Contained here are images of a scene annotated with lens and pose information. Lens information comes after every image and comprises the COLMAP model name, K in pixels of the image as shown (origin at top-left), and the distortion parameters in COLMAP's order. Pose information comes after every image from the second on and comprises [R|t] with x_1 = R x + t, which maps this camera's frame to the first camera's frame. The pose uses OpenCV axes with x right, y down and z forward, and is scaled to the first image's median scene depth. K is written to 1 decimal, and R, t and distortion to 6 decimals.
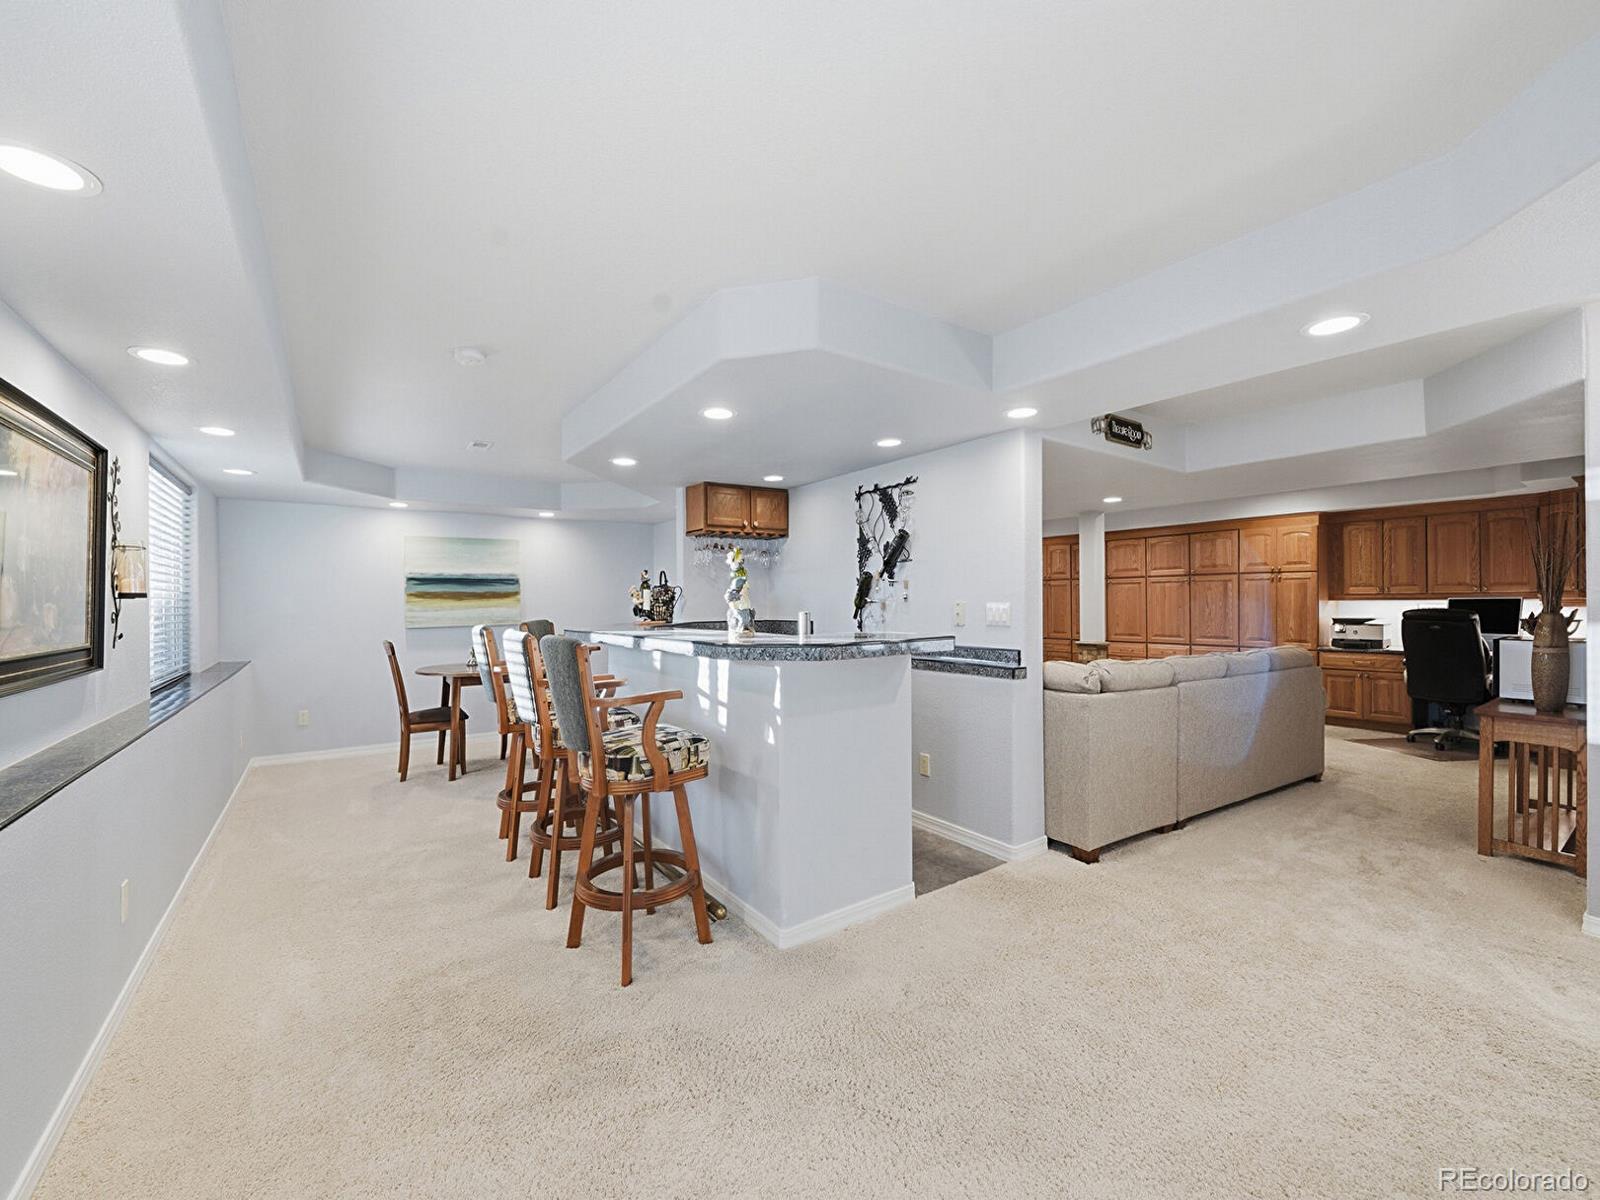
lens RADIAL K [[659.4, 0, 799.6], [0, 659.4, 600.5], [0, 0, 1]] dist [-0.001477, -0.000092]
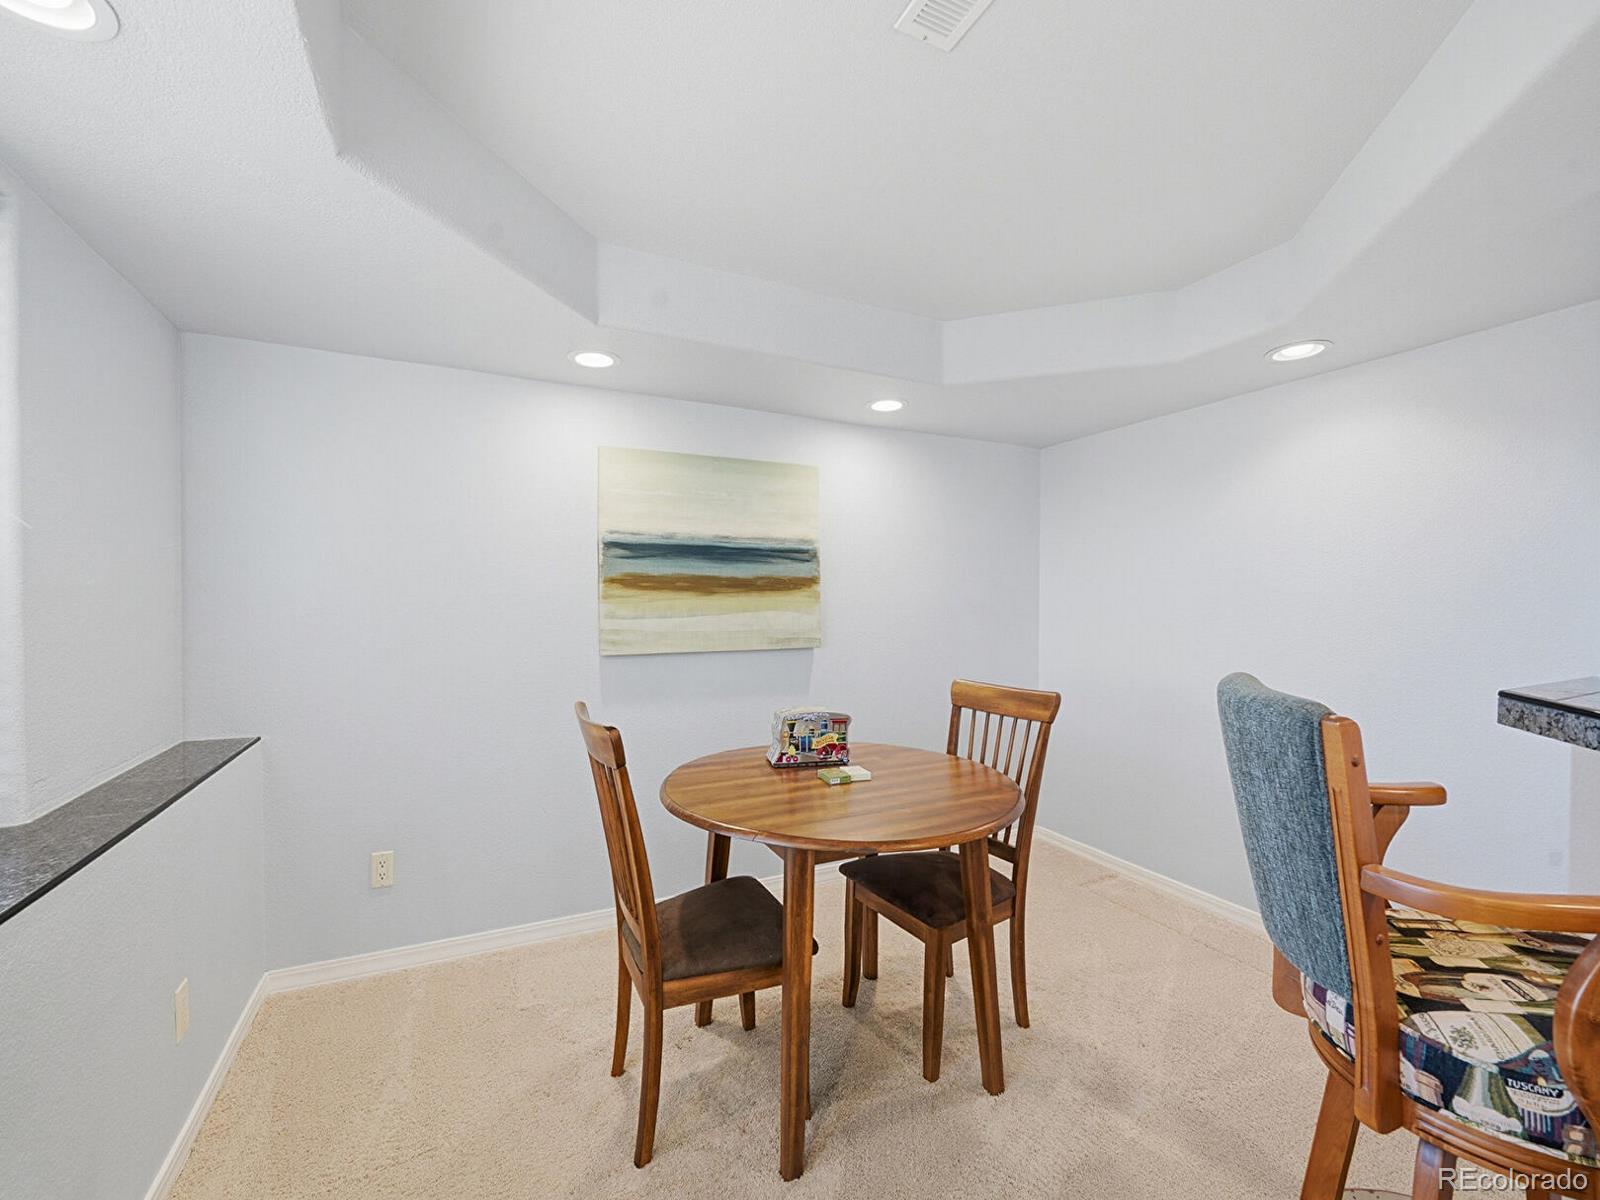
lens RADIAL K [[659.4, 0, 792.9], [0, 659.4, 607.6], [0, 0, 1]] dist [-0.001477, -0.000092]
pose [[0.989481, 0.016947, -0.143667, -0.407679], [-0.014213, 0.999698, 0.020034, -0.001091], [0.143963, -0.017782, 0.989423, 0.583534]]
